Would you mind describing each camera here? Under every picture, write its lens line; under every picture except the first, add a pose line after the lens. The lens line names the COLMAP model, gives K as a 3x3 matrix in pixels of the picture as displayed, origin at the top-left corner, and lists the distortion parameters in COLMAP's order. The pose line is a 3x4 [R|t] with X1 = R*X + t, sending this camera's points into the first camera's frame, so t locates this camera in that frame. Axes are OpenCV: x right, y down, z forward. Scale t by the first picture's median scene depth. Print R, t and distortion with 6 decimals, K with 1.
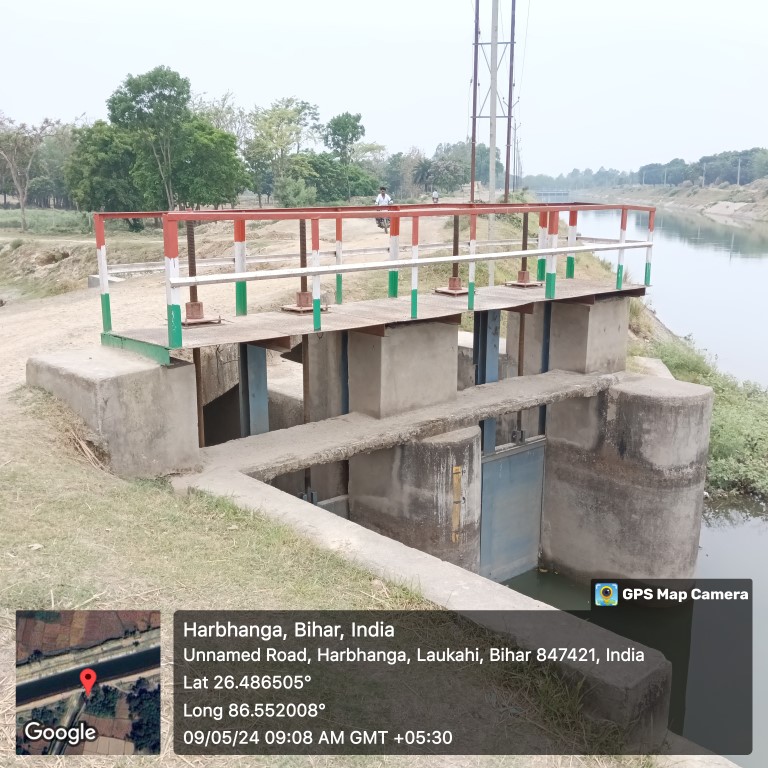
lens RADIAL K [[824.2, 0, 383.2], [0, 824.2, 379.5], [0, 0, 1]] dist [0.084283, -0.182839]
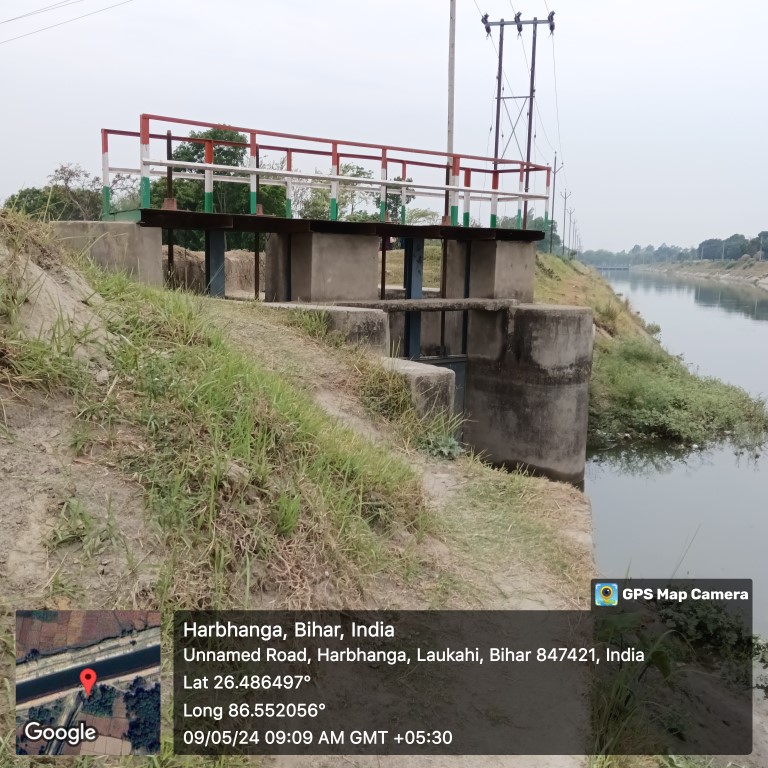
lens RADIAL K [[824.2, 0, 383.2], [0, 824.2, 379.5], [0, 0, 1]] dist [0.084283, -0.182839]
pose [[0.997129, 0.029557, -0.069714, 0.174662], [-0.035334, 0.995910, -0.083151, 0.232824], [0.066971, 0.085375, 0.994096, -0.249163]]
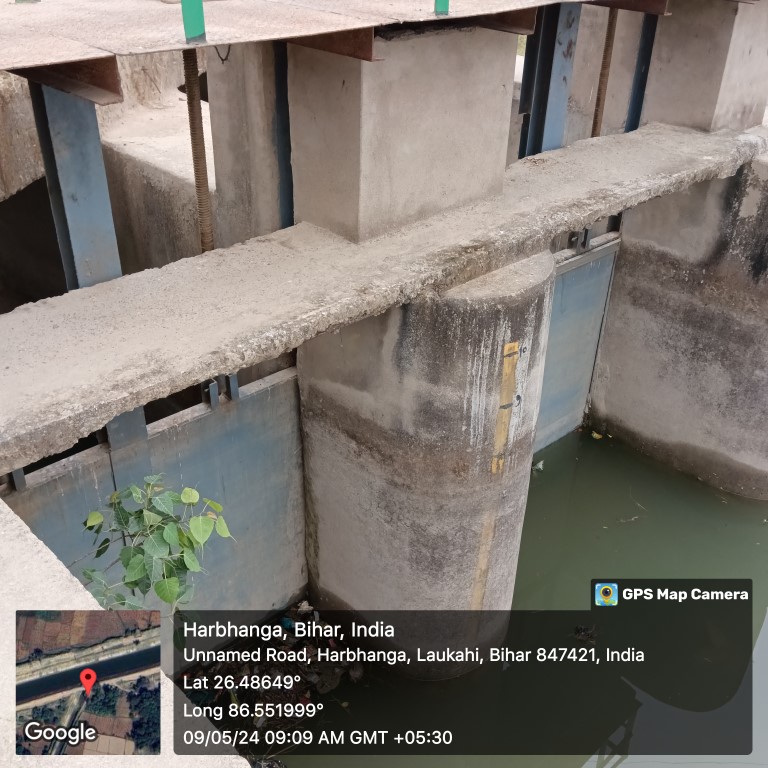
lens RADIAL K [[824.2, 0, 383.2], [0, 824.2, 379.5], [0, 0, 1]] dist [0.084283, -0.182839]
pose [[0.998755, -0.001683, 0.049855, -0.011187], [-0.014250, 0.948156, 0.317485, -0.025399], [-0.047804, -0.317800, 0.946952, 0.426050]]
